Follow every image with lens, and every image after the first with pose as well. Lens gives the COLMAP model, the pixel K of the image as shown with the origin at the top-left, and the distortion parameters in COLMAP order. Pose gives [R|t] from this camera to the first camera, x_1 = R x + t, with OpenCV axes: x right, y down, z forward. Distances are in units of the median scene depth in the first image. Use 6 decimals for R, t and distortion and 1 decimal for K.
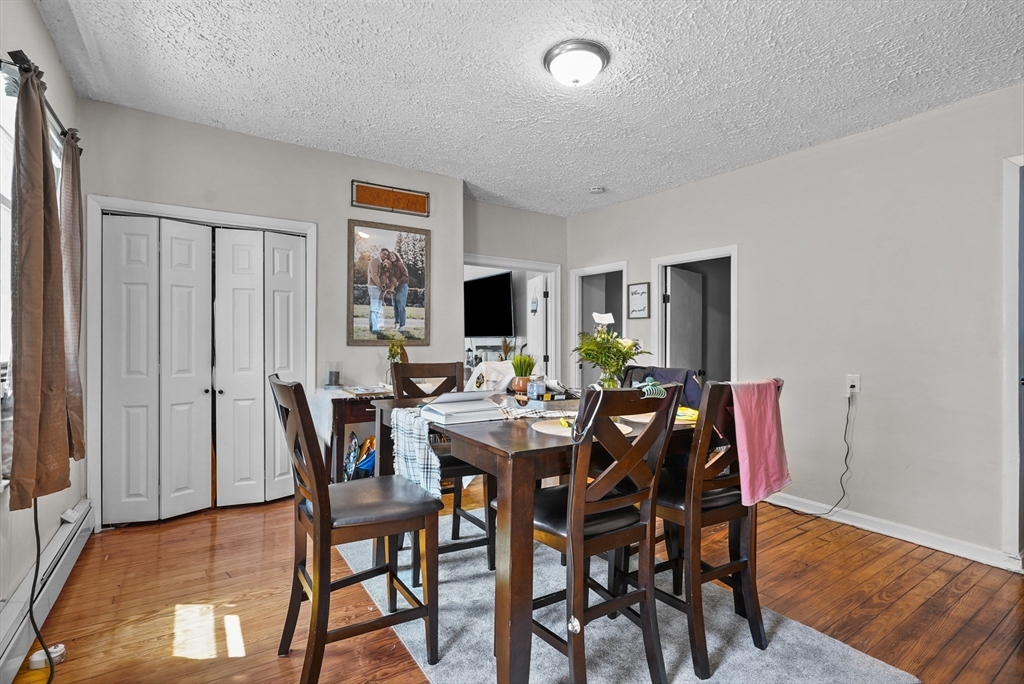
lens RADIAL K [[499.6, 0, 511.6], [0, 499.6, 335.4], [0, 0, 1]] dist [-0.003717, 0.000504]
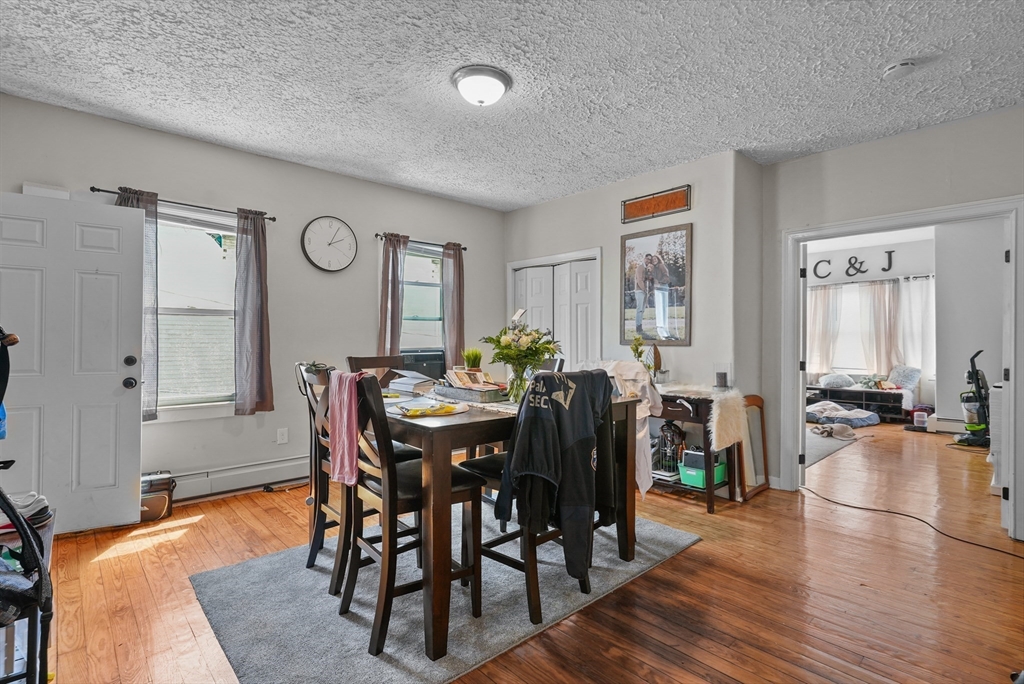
lens RADIAL K [[499.6, 0, 511.6], [0, 499.6, 335.4], [0, 0, 1]] dist [-0.003717, 0.000504]
pose [[0.132564, -0.012135, -0.991100, 0.765925], [0.000478, 0.999926, -0.012179, 0.012336], [0.991174, 0.001140, 0.132560, 0.575687]]
